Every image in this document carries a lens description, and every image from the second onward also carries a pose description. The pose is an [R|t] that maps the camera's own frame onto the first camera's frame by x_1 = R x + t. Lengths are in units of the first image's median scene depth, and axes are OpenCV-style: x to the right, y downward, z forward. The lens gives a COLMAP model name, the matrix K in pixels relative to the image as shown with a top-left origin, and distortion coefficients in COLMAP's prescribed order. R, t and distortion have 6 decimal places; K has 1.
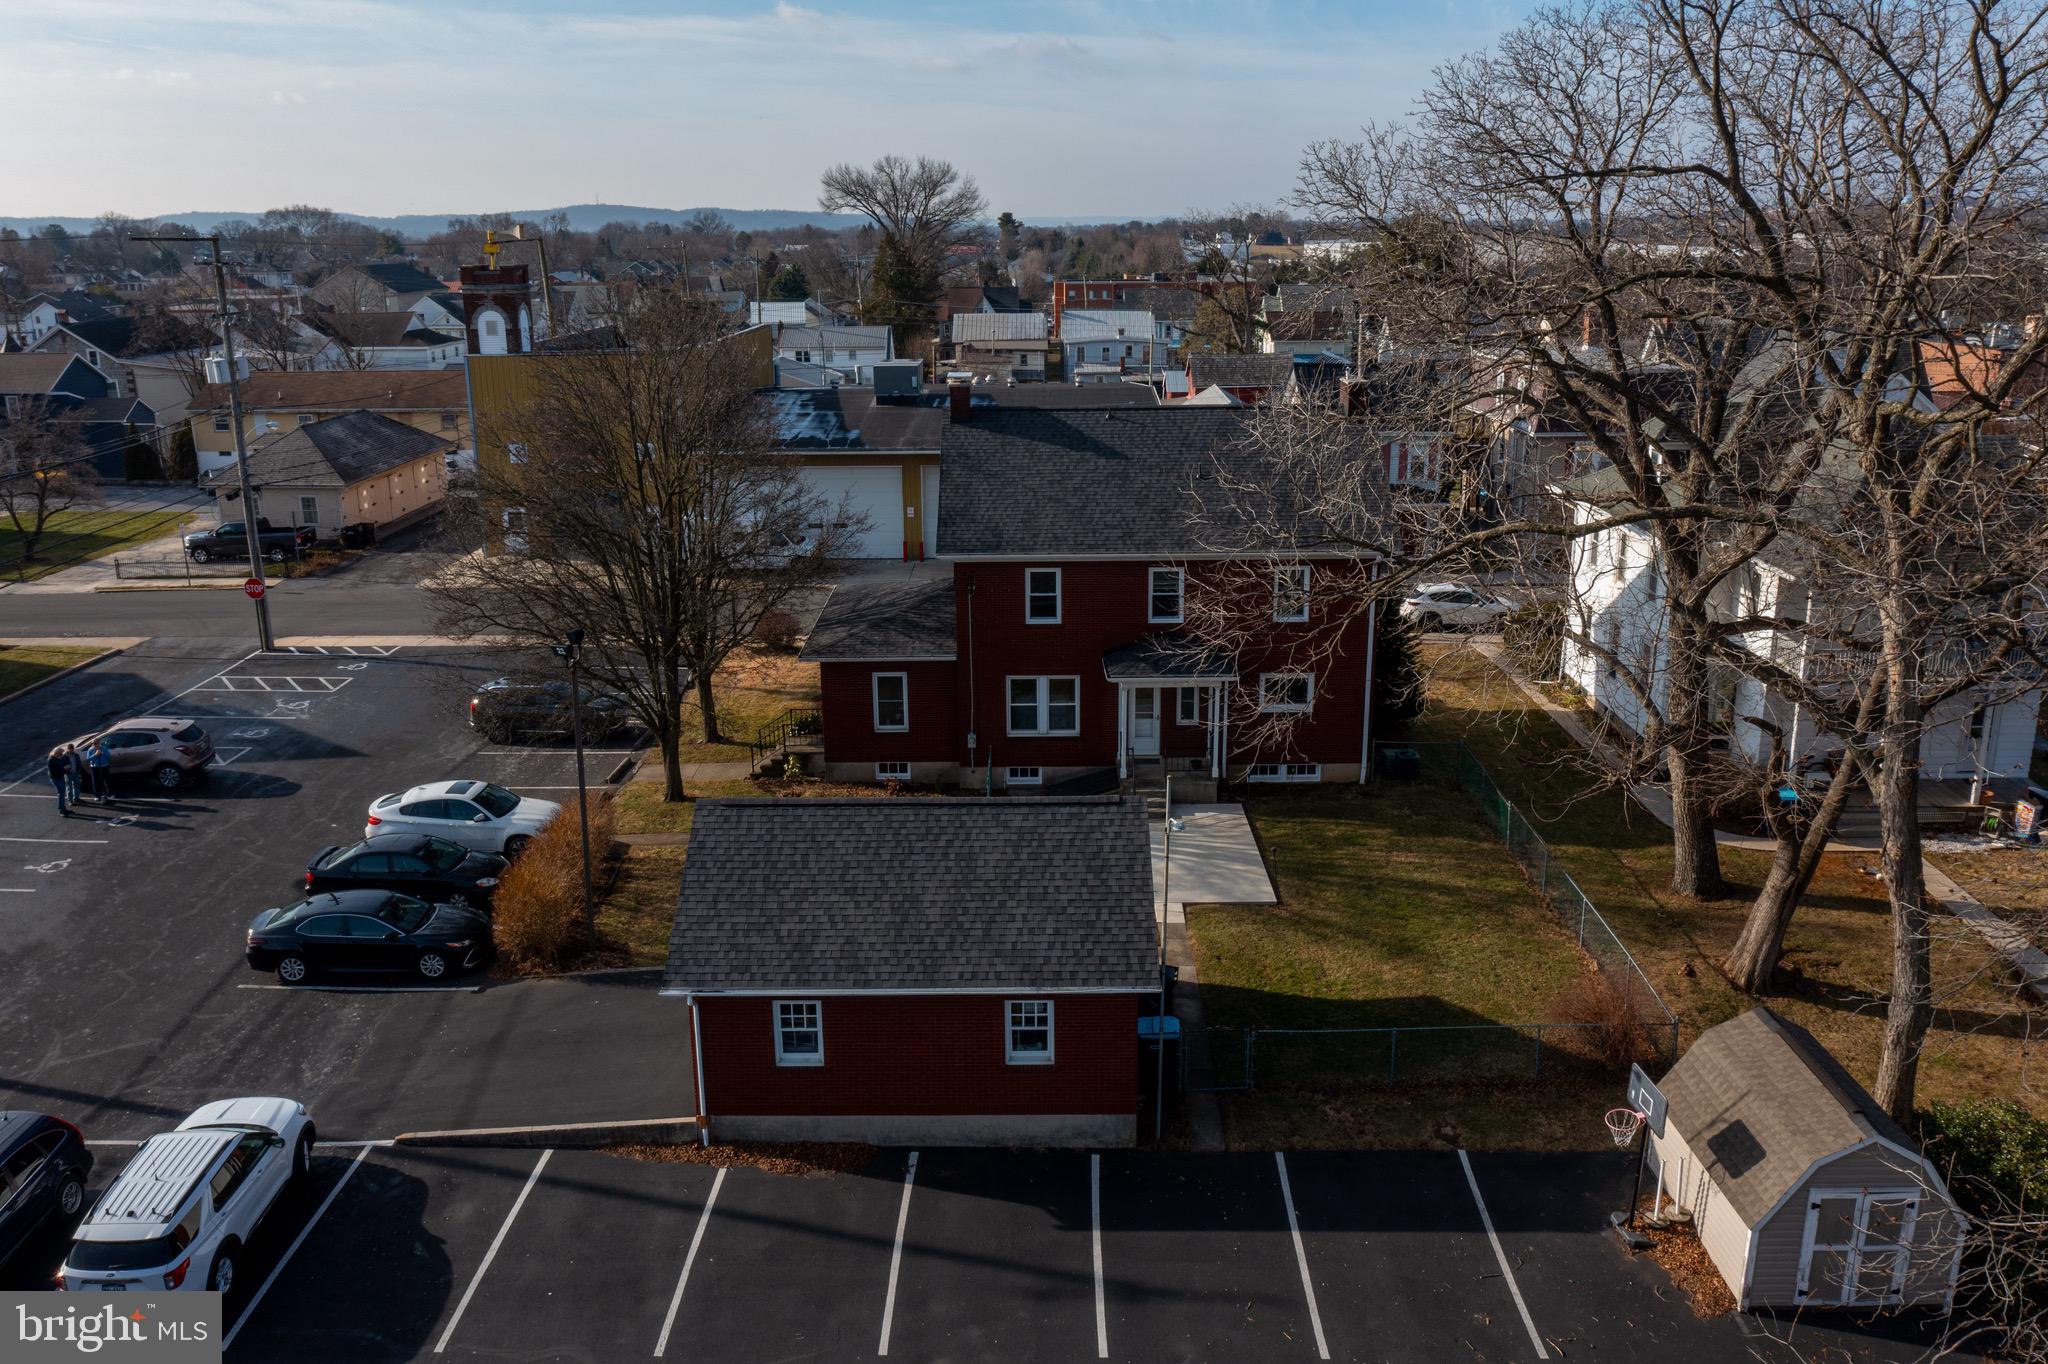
lens RADIAL K [[1601.8, 0, 1024.0], [0, 1601.8, 682.0], [0, 0, 1]] dist [-0.027595, 0.002454]
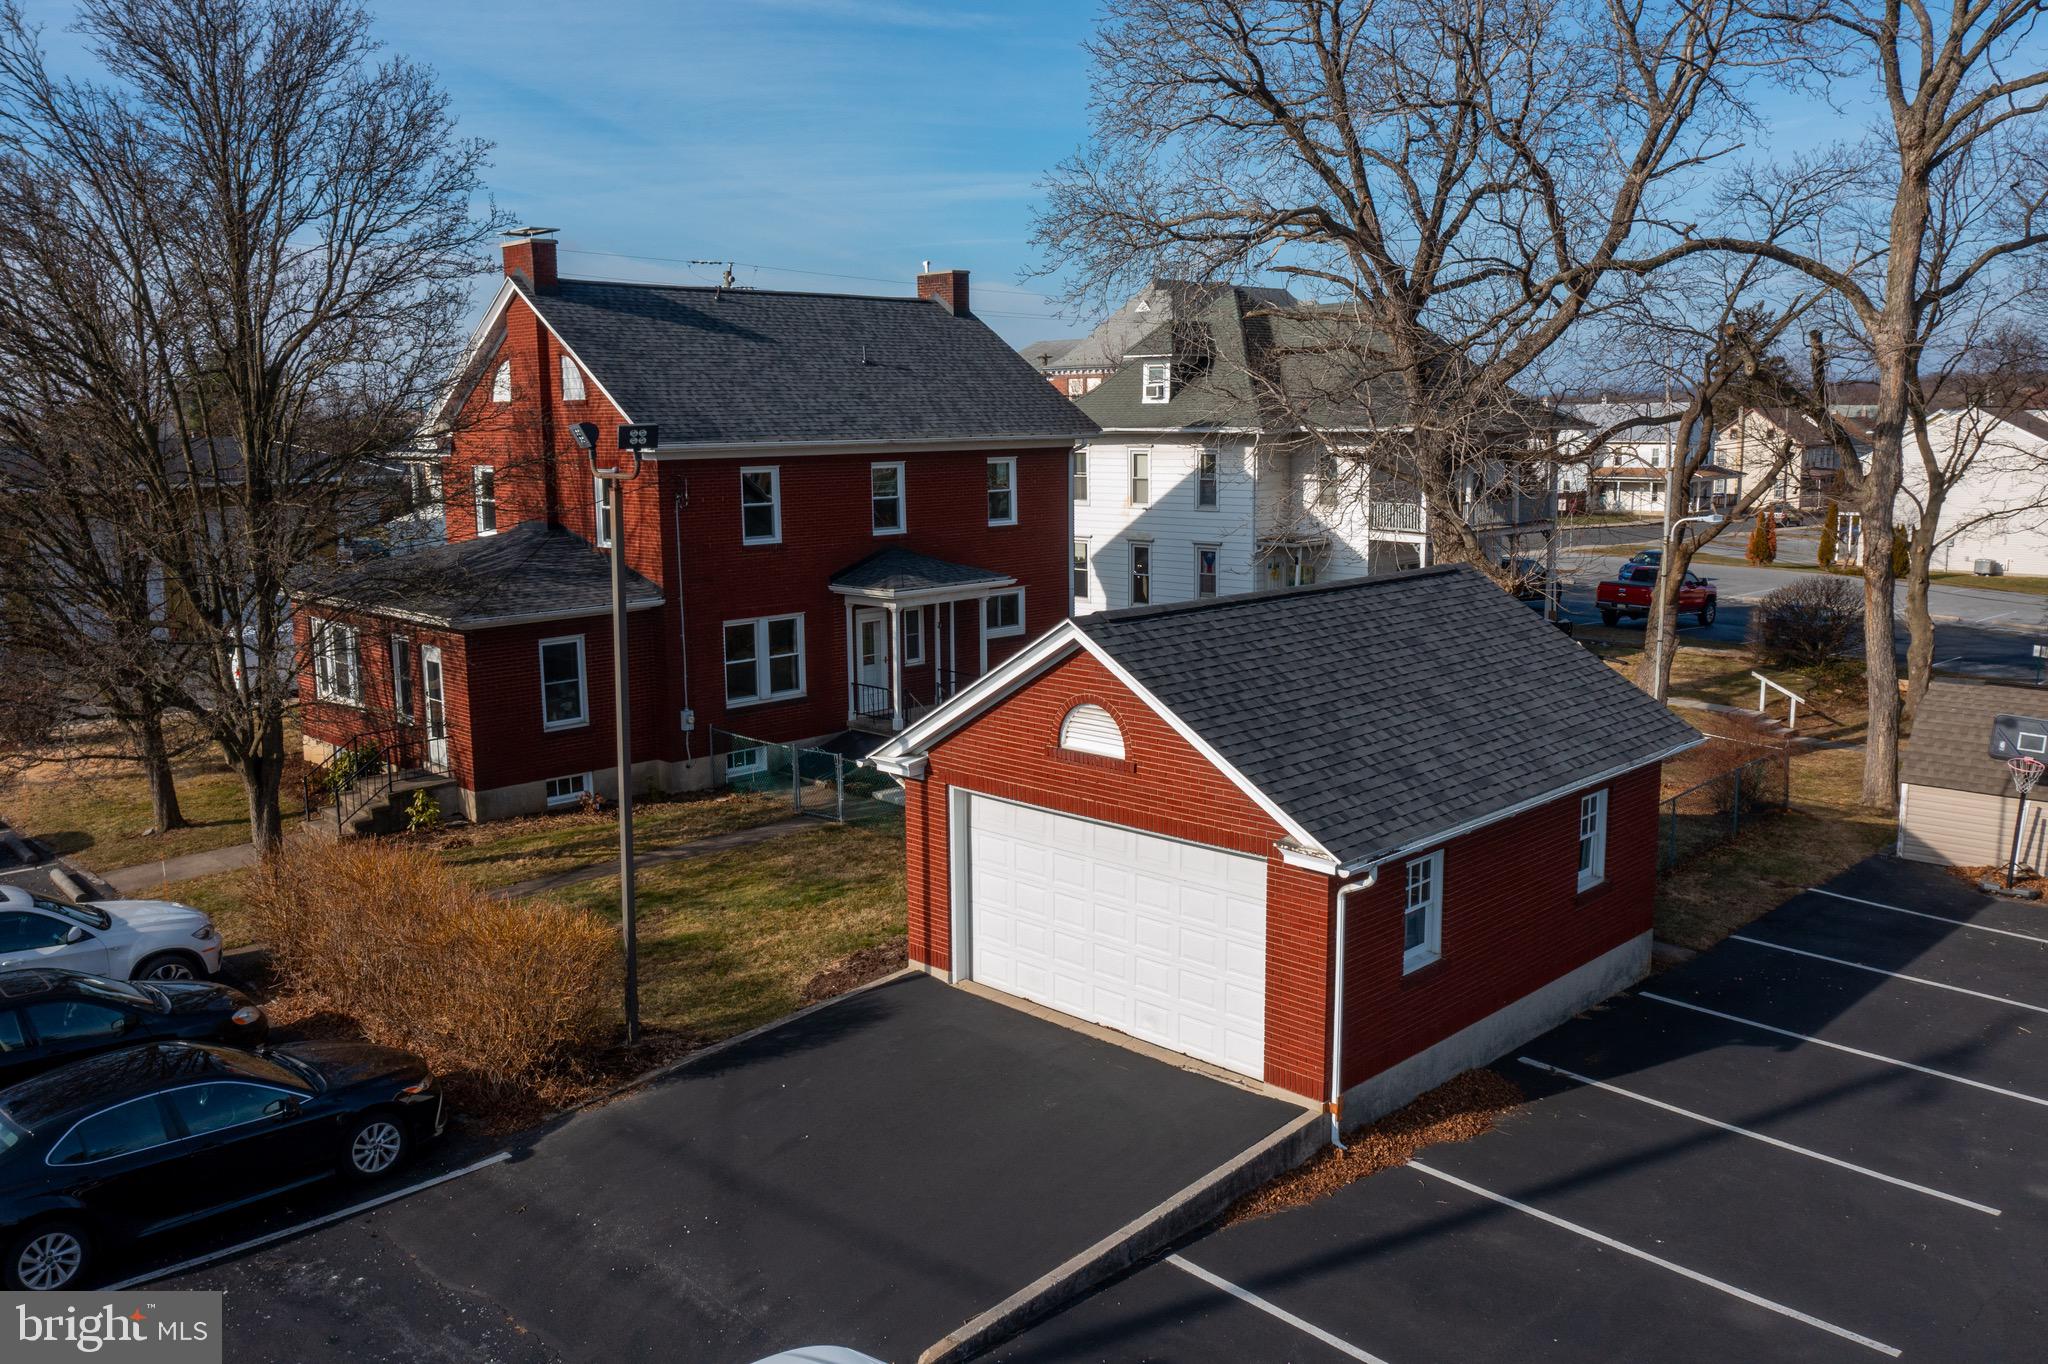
lens RADIAL K [[1601.8, 0, 1024.0], [0, 1601.8, 682.0], [0, 0, 1]] dist [-0.027595, 0.002454]
pose [[0.701195, -0.112577, 0.704025, -0.428750], [0.197714, 0.979431, -0.040303, 0.079200], [-0.685007, 0.167456, 0.709030, 0.406930]]
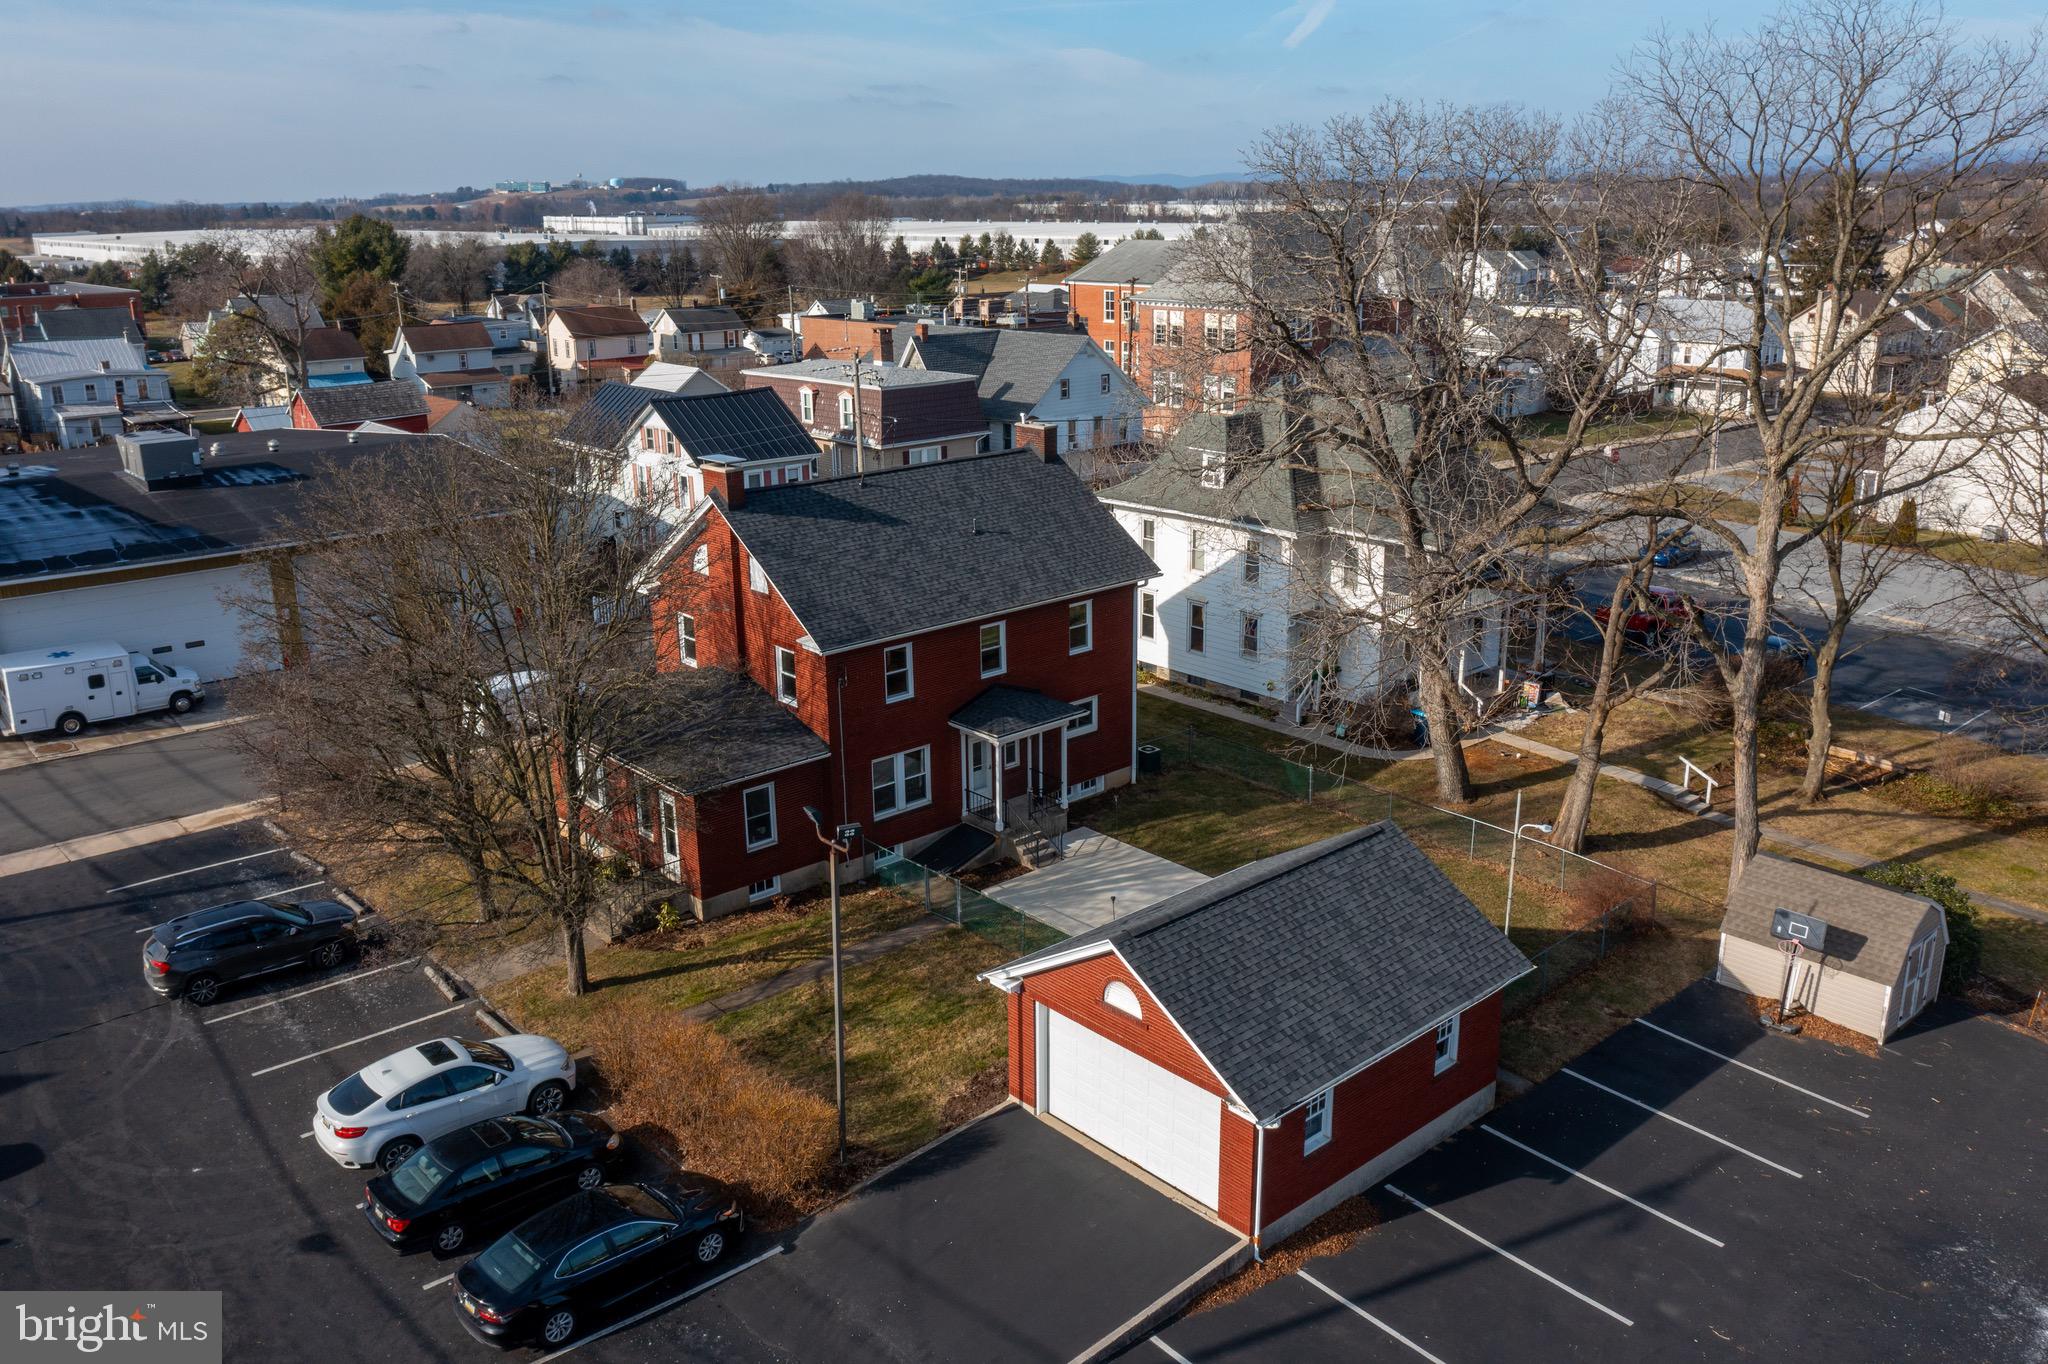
lens RADIAL K [[1601.8, 0, 1024.0], [0, 1601.8, 682.0], [0, 0, 1]] dist [-0.027595, 0.002454]
pose [[0.741197, -0.193029, 0.642936, -0.565475], [0.186084, 0.979313, 0.079496, -0.112018], [-0.644981, 0.060718, 0.761783, 0.195948]]
